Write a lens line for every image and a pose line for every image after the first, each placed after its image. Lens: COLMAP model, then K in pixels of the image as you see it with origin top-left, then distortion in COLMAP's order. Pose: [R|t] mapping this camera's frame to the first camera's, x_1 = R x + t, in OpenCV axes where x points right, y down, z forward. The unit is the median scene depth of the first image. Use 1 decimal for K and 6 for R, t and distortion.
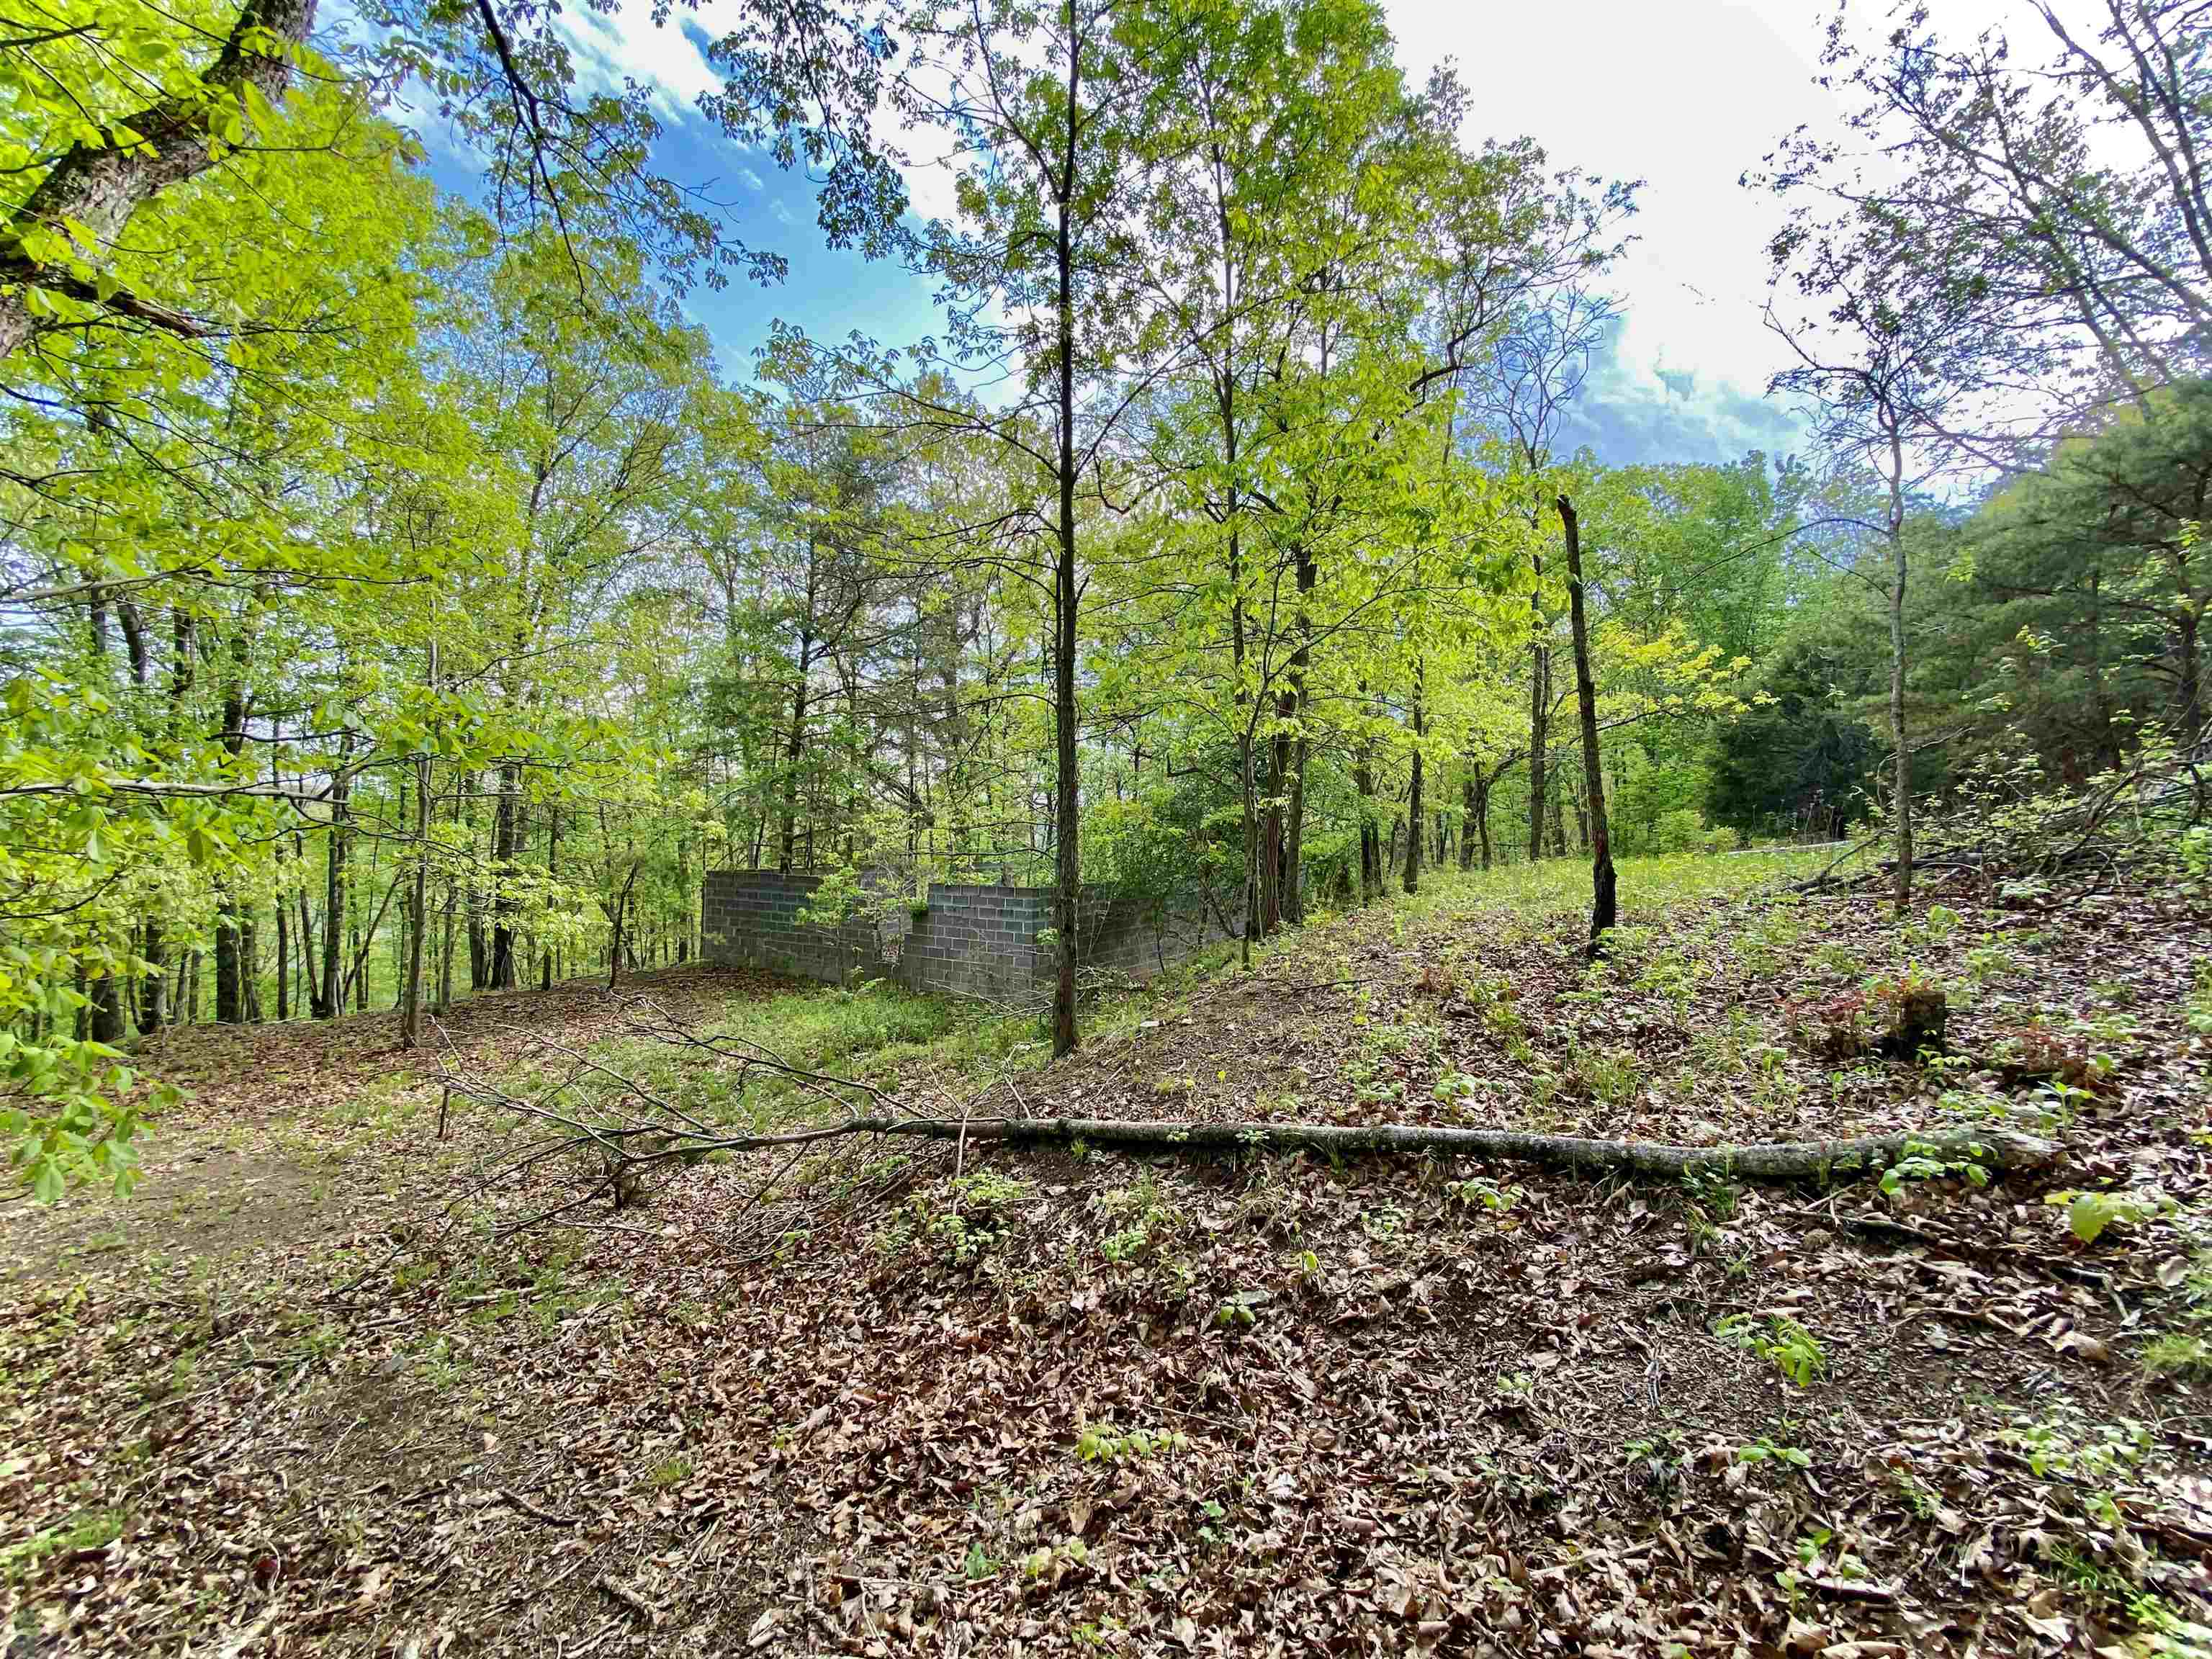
lens RADIAL K [[890.0, 0, 1102.9], [0, 890.0, 824.3], [0, 0, 1]] dist [0.009887, -0.015650]
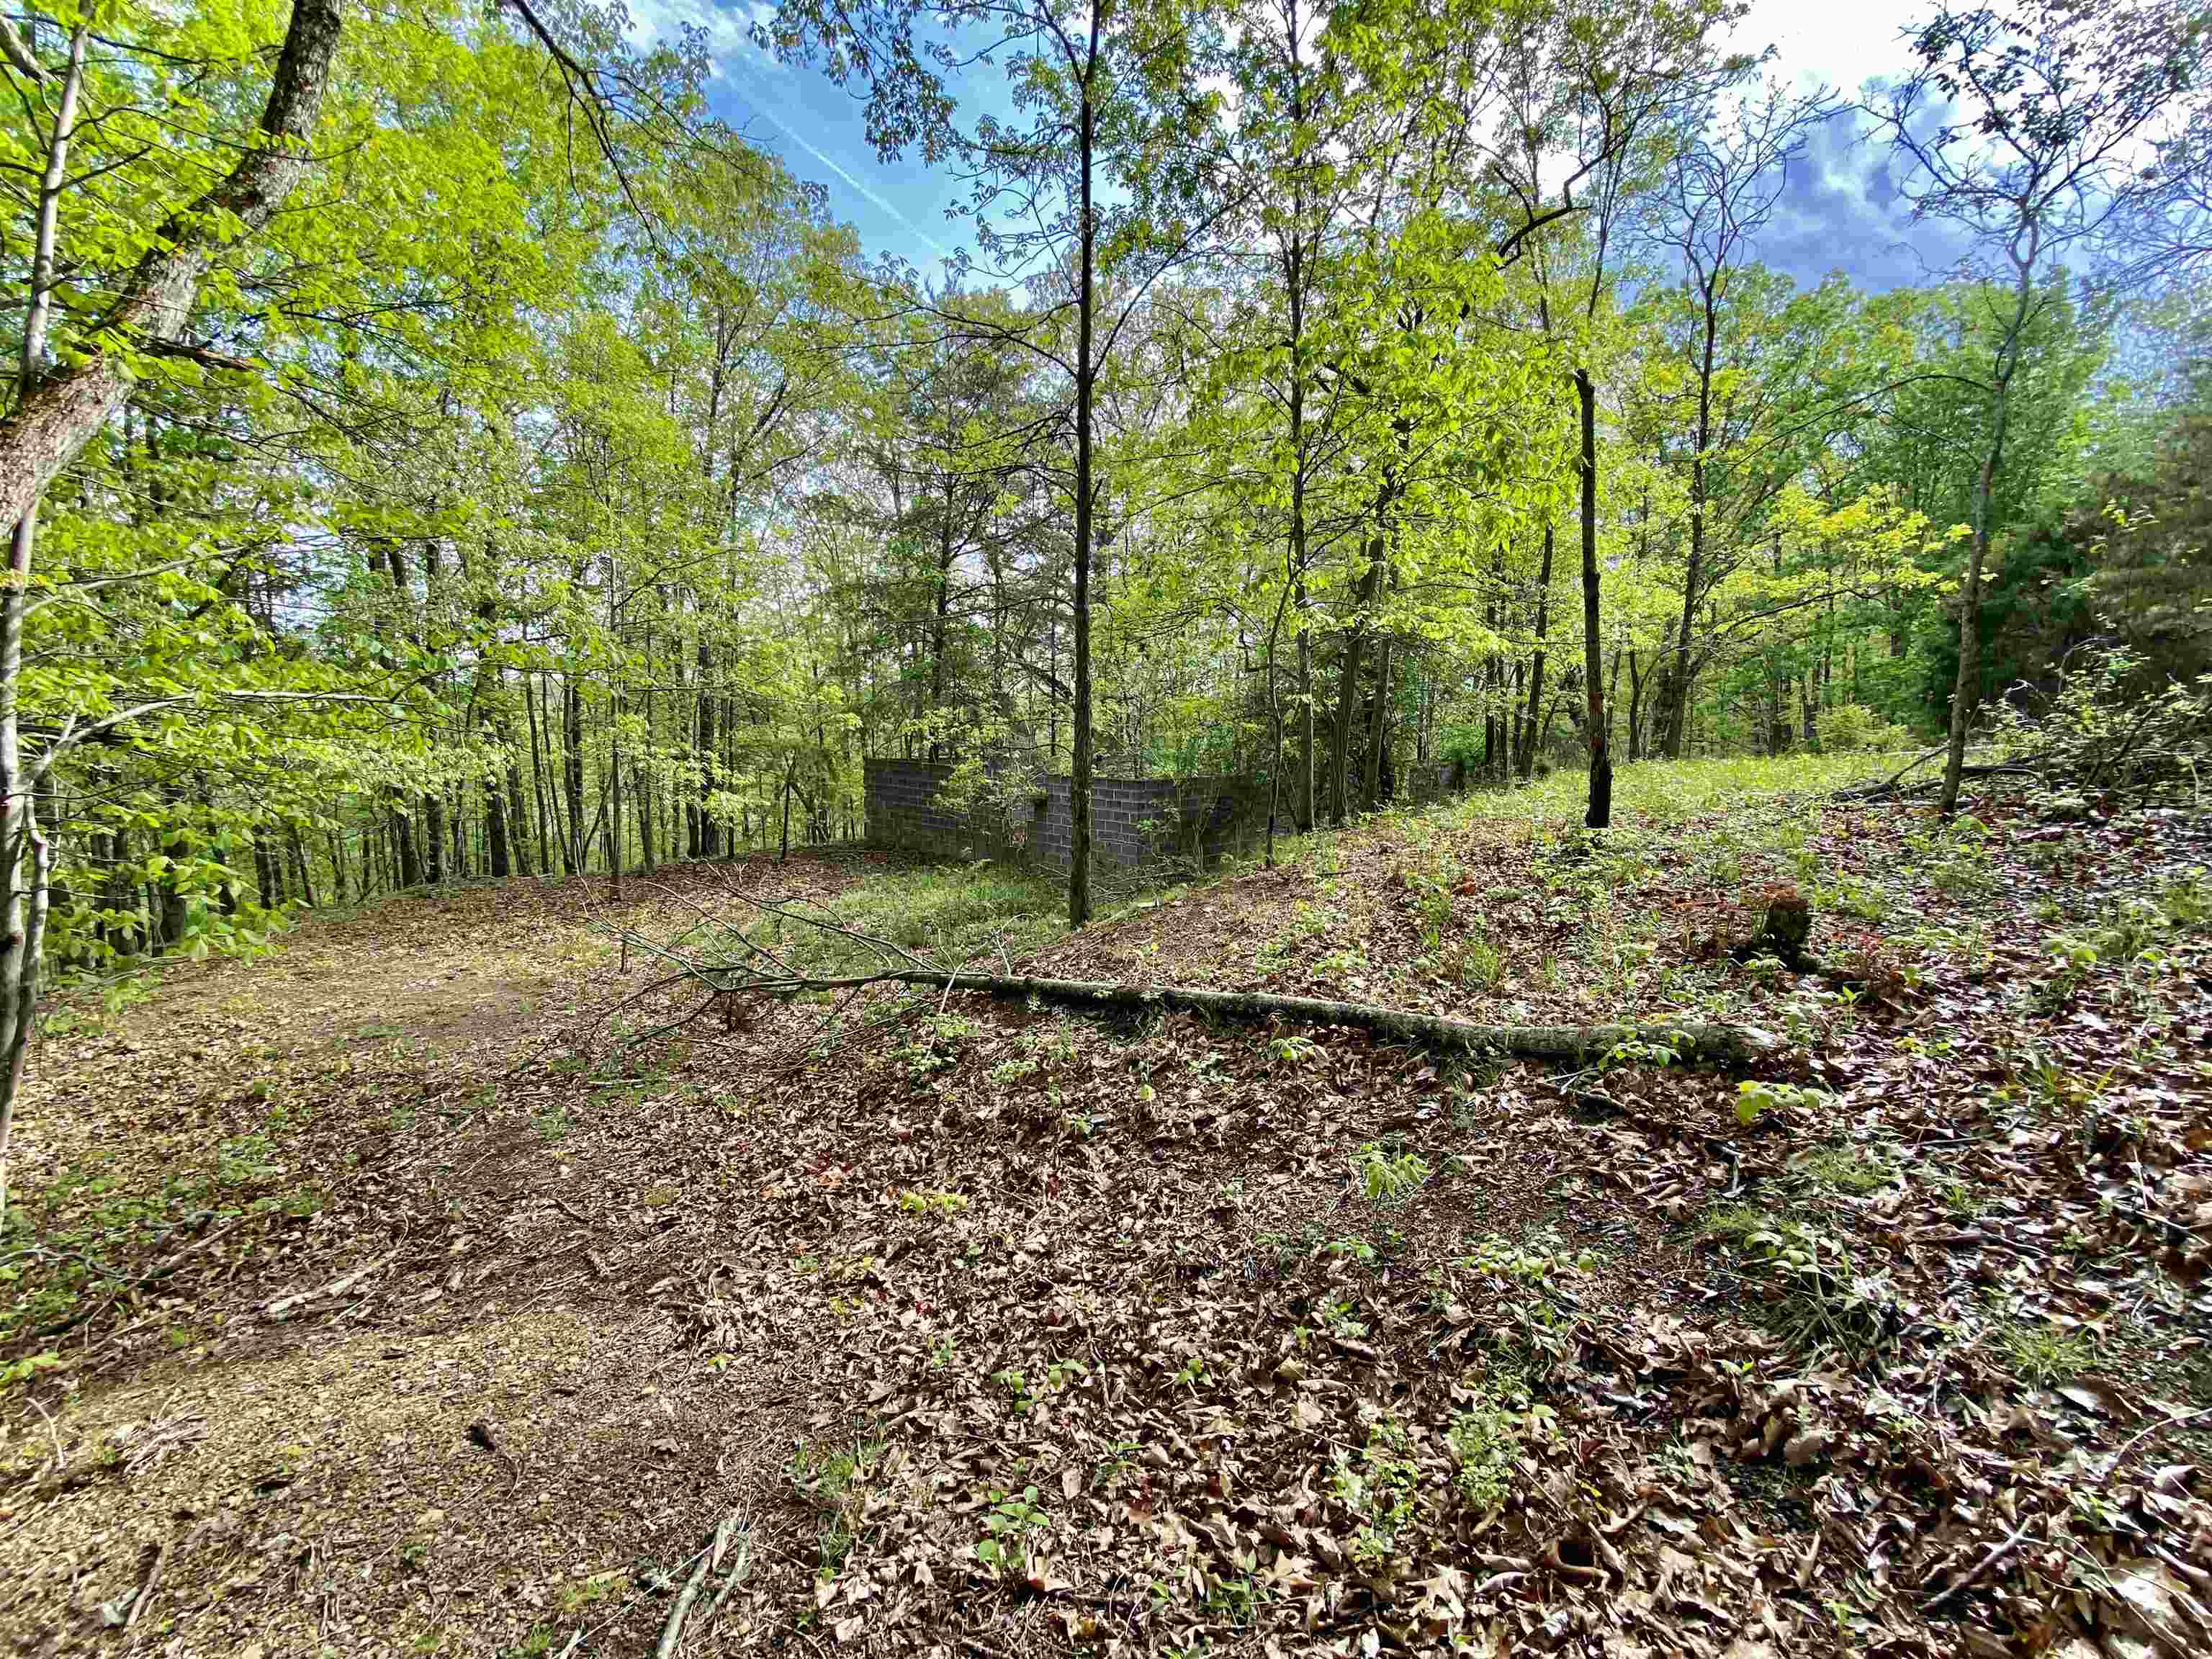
lens RADIAL K [[890.9, 0, 1113.8], [0, 890.9, 822.1], [0, 0, 1]] dist [0.031969, -0.032001]
pose [[0.979686, 0.028347, -0.198524, 0.356697], [-0.004706, 0.992936, 0.118555, -0.008813], [0.200482, -0.115212, 0.972899, -0.107983]]
